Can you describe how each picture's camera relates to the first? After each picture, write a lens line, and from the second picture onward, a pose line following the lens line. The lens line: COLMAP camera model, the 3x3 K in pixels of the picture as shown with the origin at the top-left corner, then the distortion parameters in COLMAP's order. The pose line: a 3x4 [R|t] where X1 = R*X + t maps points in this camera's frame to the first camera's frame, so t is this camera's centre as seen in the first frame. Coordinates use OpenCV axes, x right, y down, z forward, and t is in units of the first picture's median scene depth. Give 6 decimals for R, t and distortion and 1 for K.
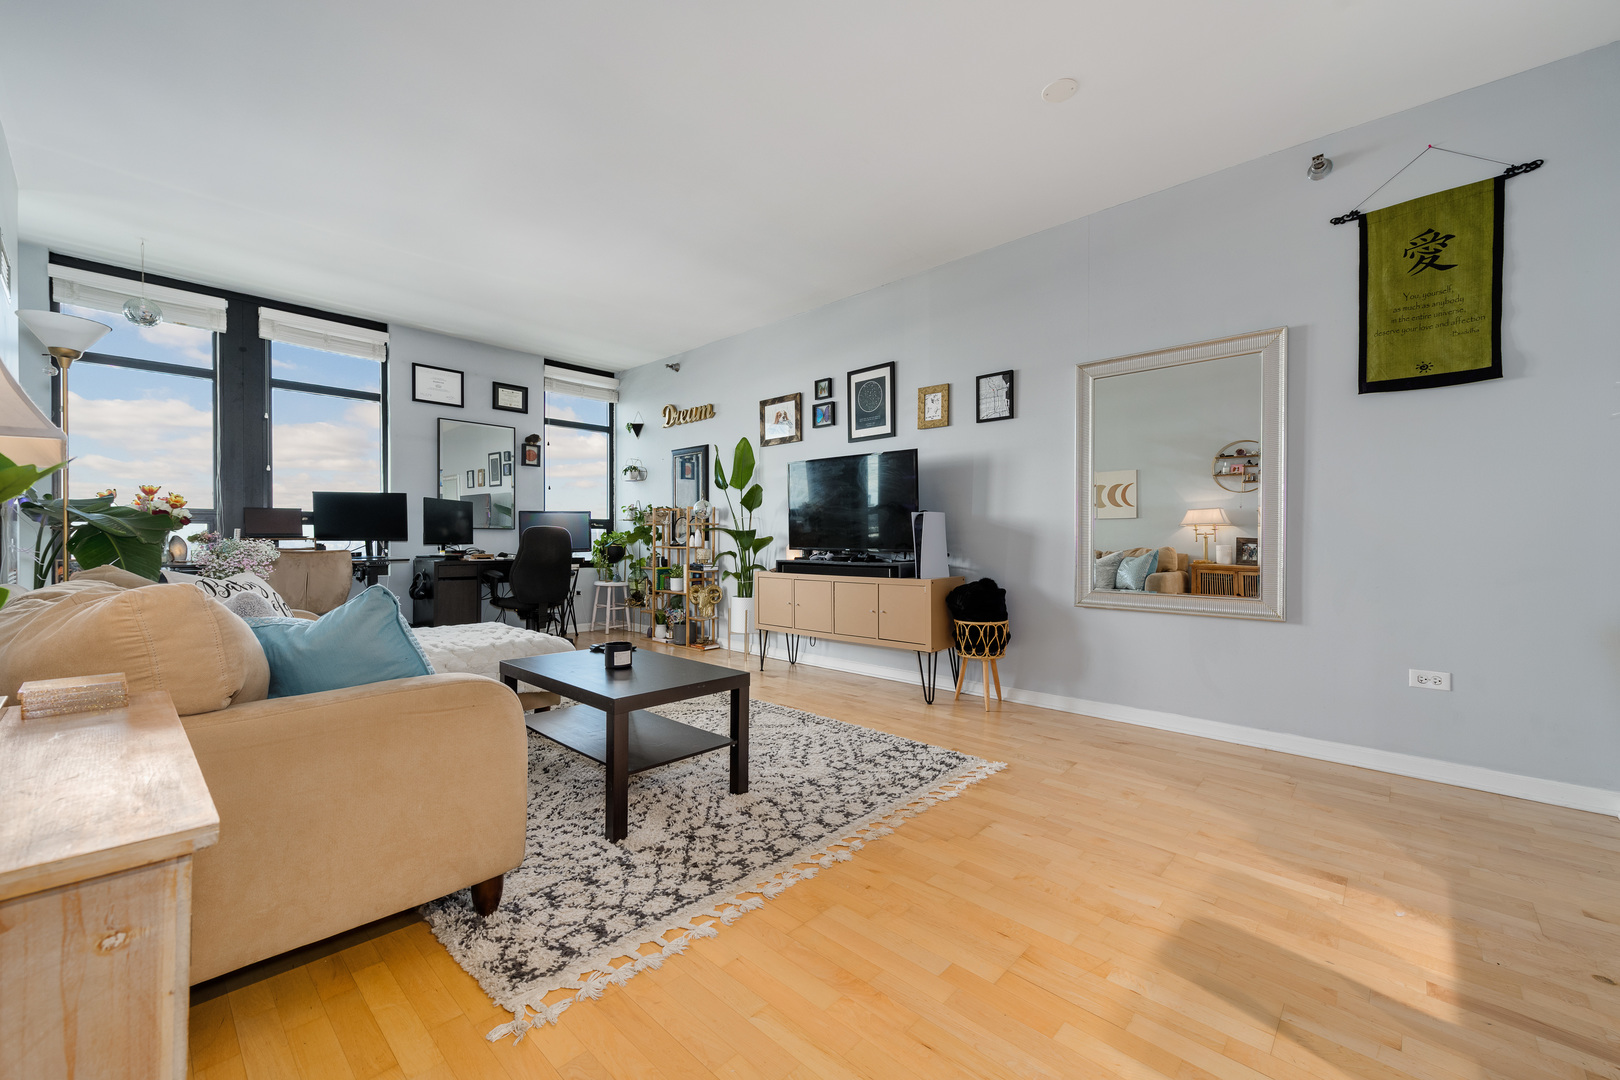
lens RADIAL K [[634.7, 0, 811.5], [0, 634.7, 539.5], [0, 0, 1]] dist [0.007045, -0.001404]
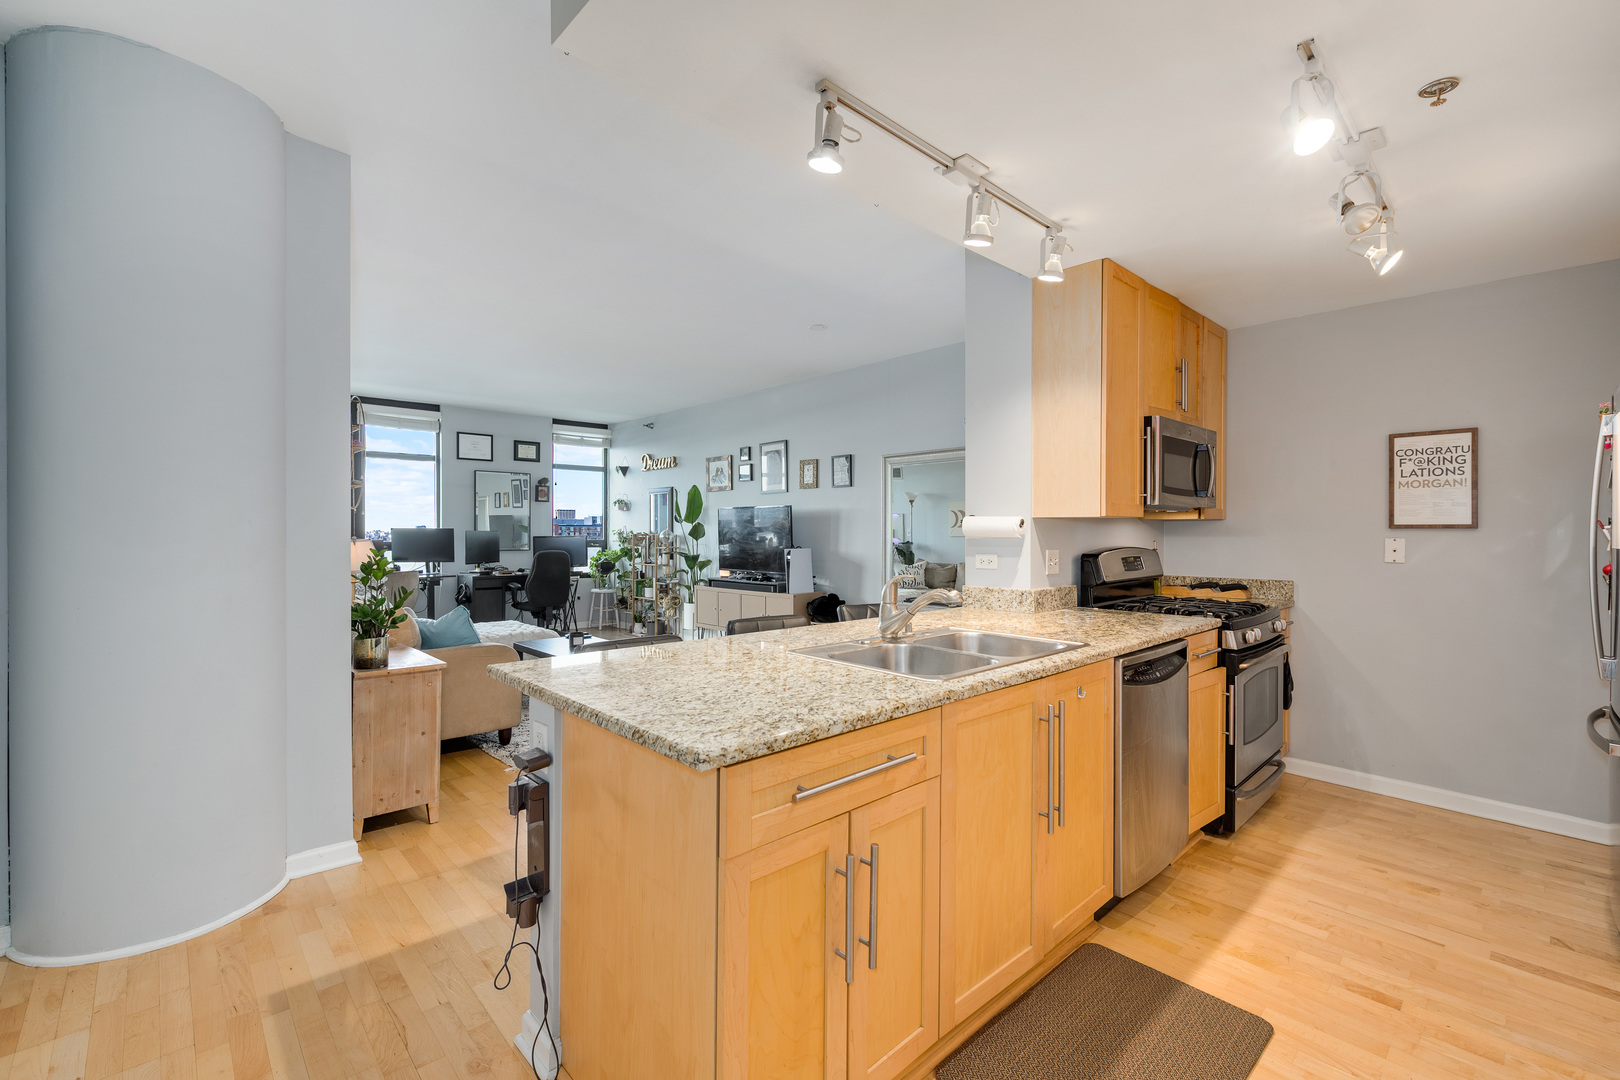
lens RADIAL K [[676.5, 0, 818.8], [0, 676.5, 533.8], [0, 0, 1]] dist [0.005099, 0.000787]
pose [[0.998786, 0.000535, -0.049248, 0.252372], [-0.000493, 1.000000, 0.000846, -0.064100], [0.049248, -0.000820, 0.998786, -0.471825]]
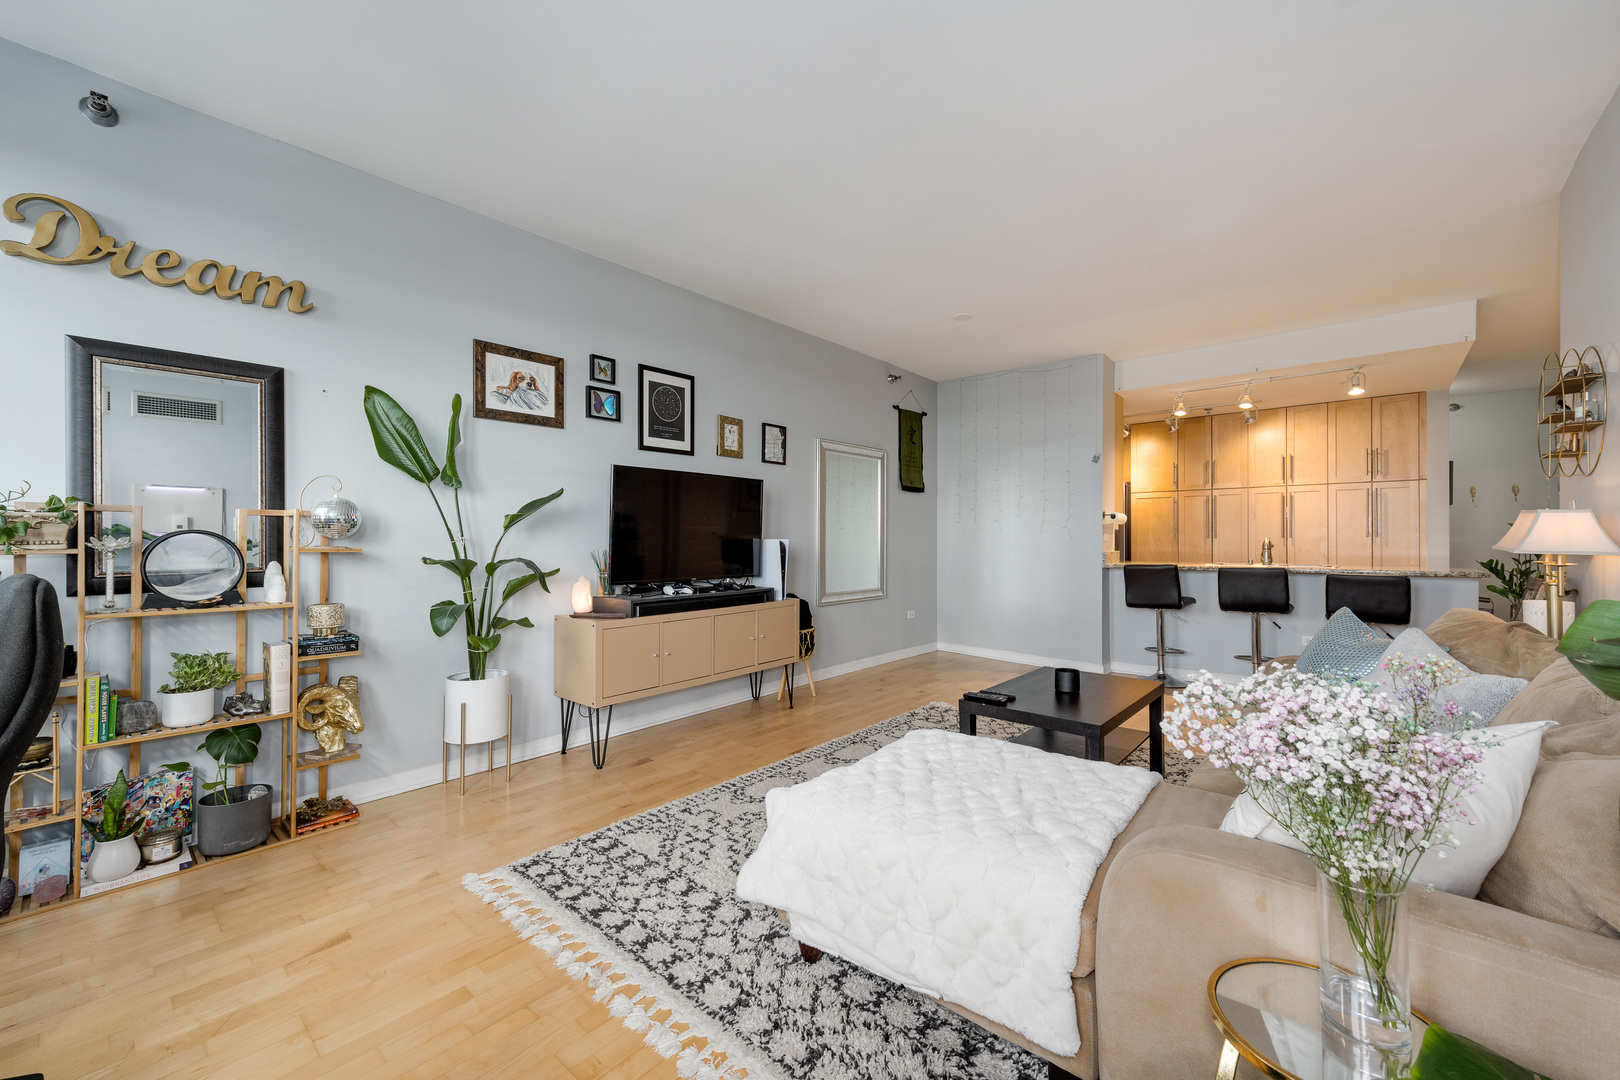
lens RADIAL K [[619.8, 0, 806.6], [0, 619.8, 537.7], [0, 0, 1]] dist [0.001314, -0.000108]
pose [[-0.011170, 0.000281, 0.999938, -0.723365], [0.002723, 0.999996, -0.000250, -0.036129], [-0.999934, 0.002720, -0.011170, 0.766153]]
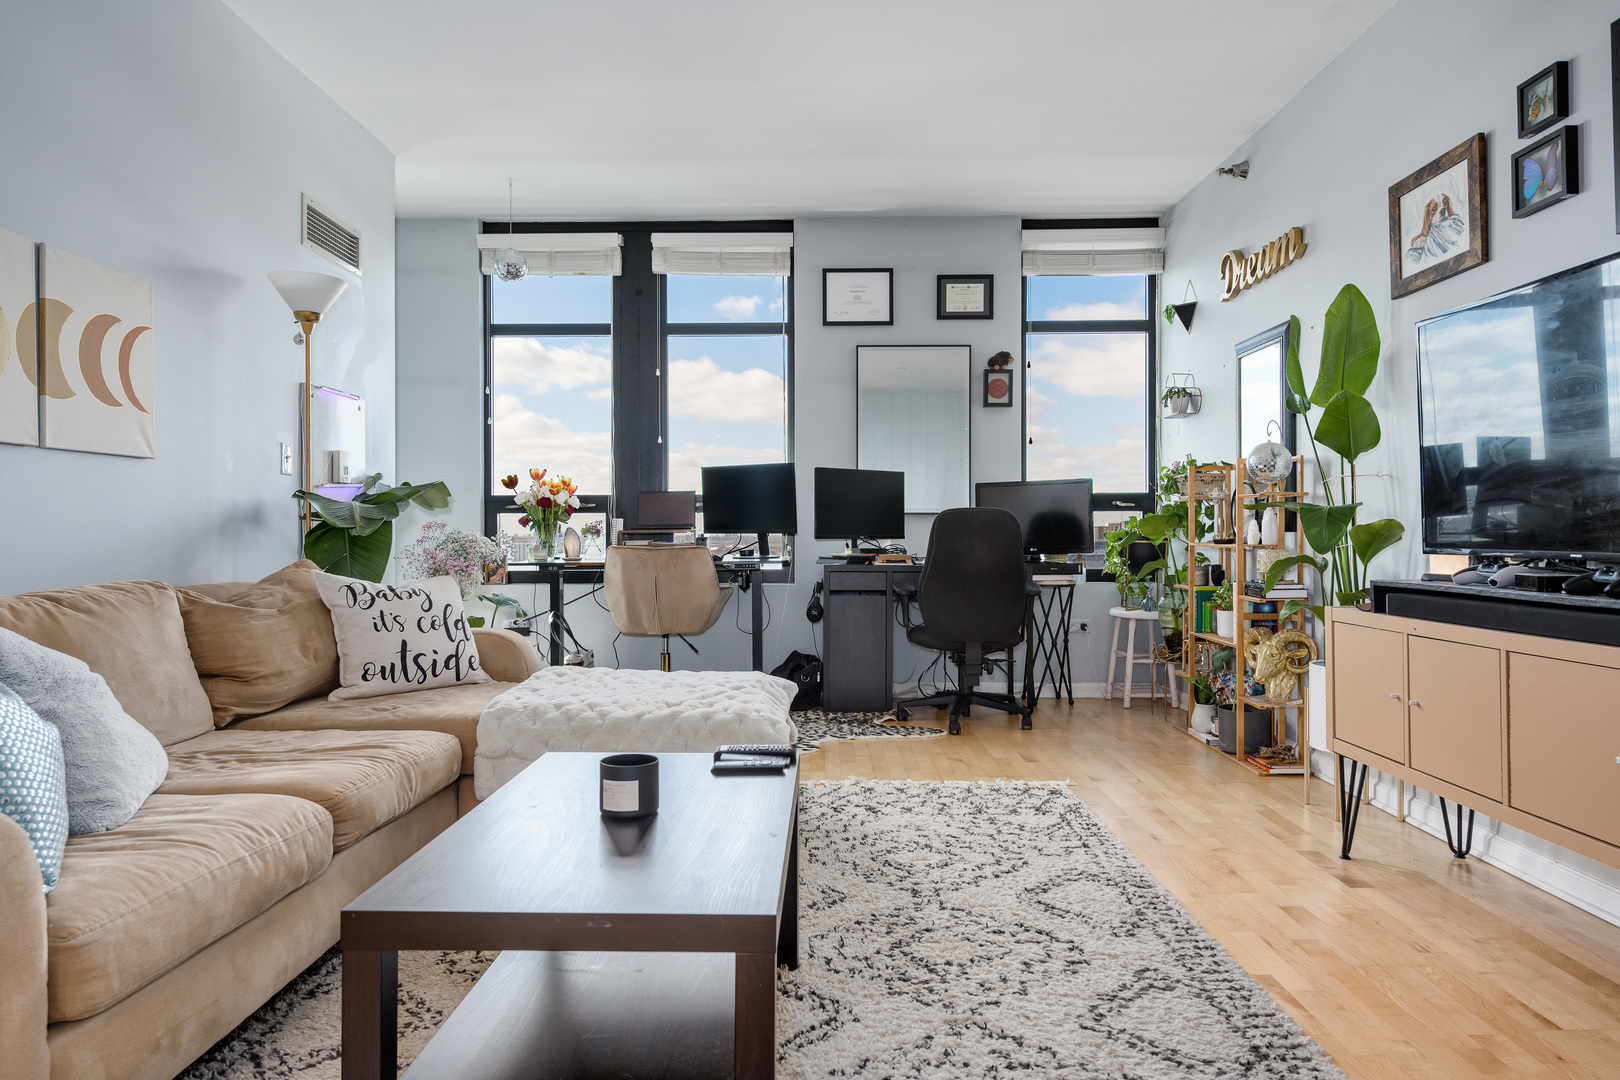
lens RADIAL K [[984.2, 0, 815.8], [0, 984.2, 530.4], [0, 0, 1]] dist [0.005828, -0.000574]
pose [[0.669963, -0.005814, -0.742371, 0.154588], [0.004893, 0.999982, -0.003416, 0.002325], [0.742378, -0.001344, 0.669980, 0.330422]]
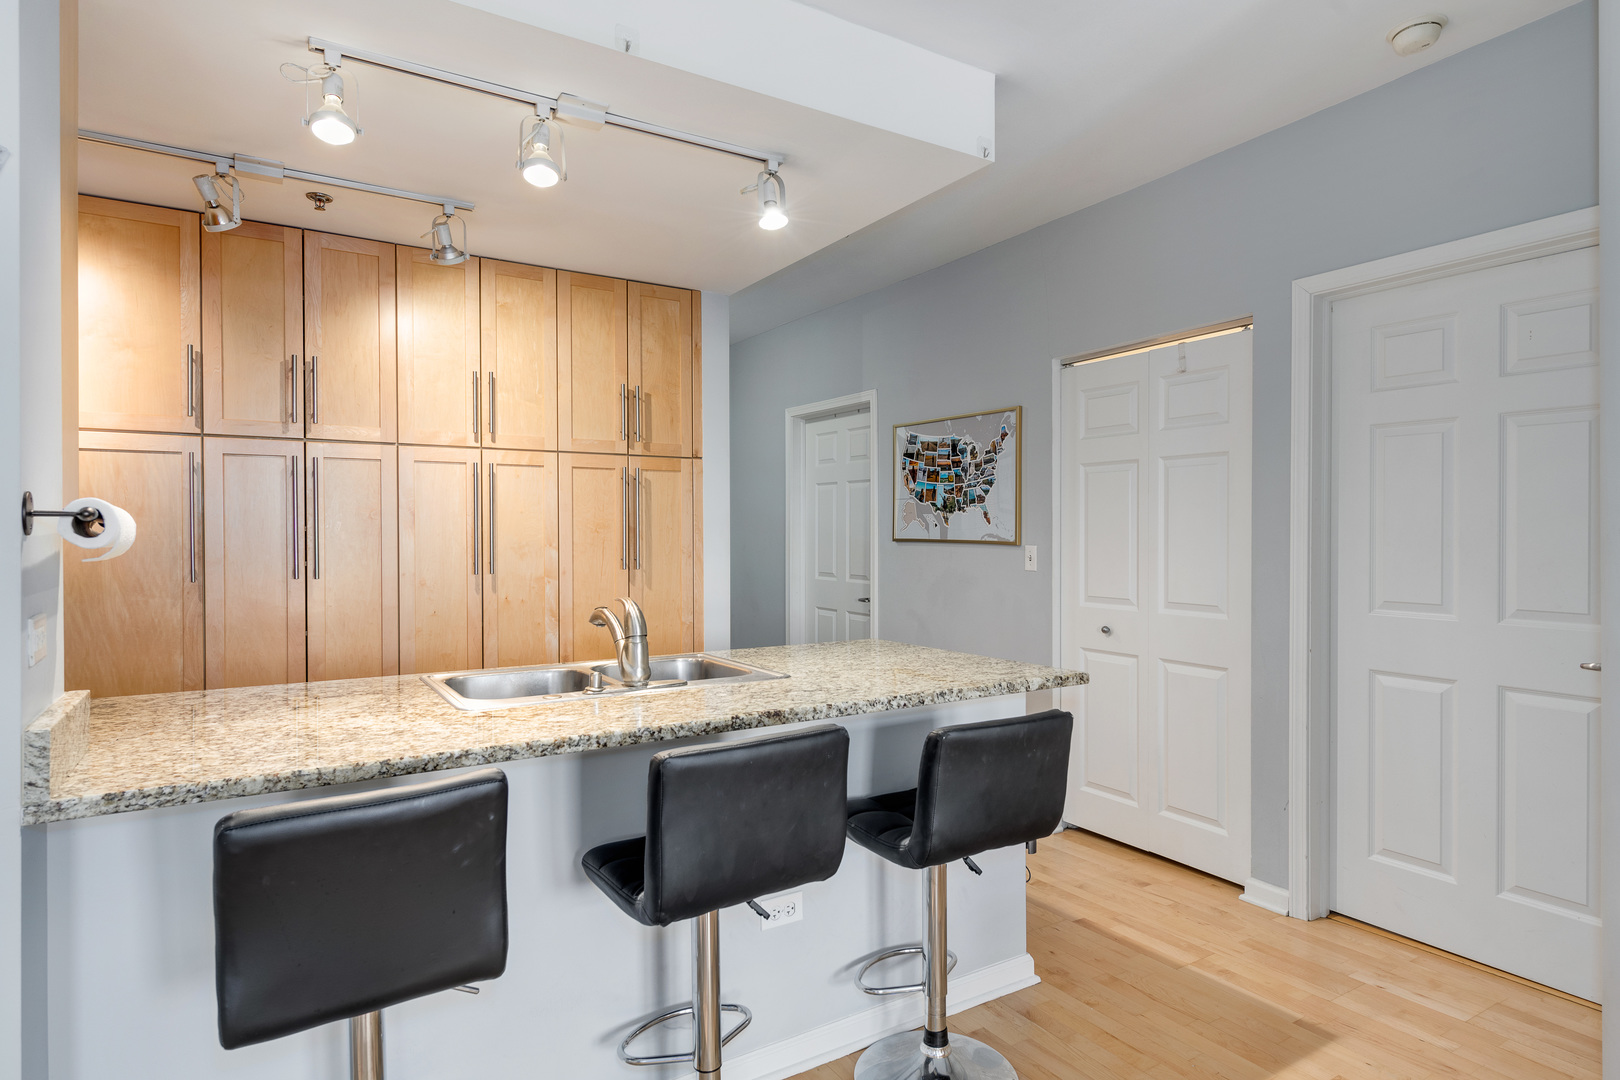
lens RADIAL K [[879.0, 0, 817.1], [0, 879.0, 546.2], [0, 0, 1]] dist [0.002520, 0.000181]
pose [[-0.964391, -0.004881, 0.264435, 0.074428], [-0.000744, 0.999876, 0.015744, -0.068903], [-0.264479, 0.014986, -0.964275, 0.410680]]
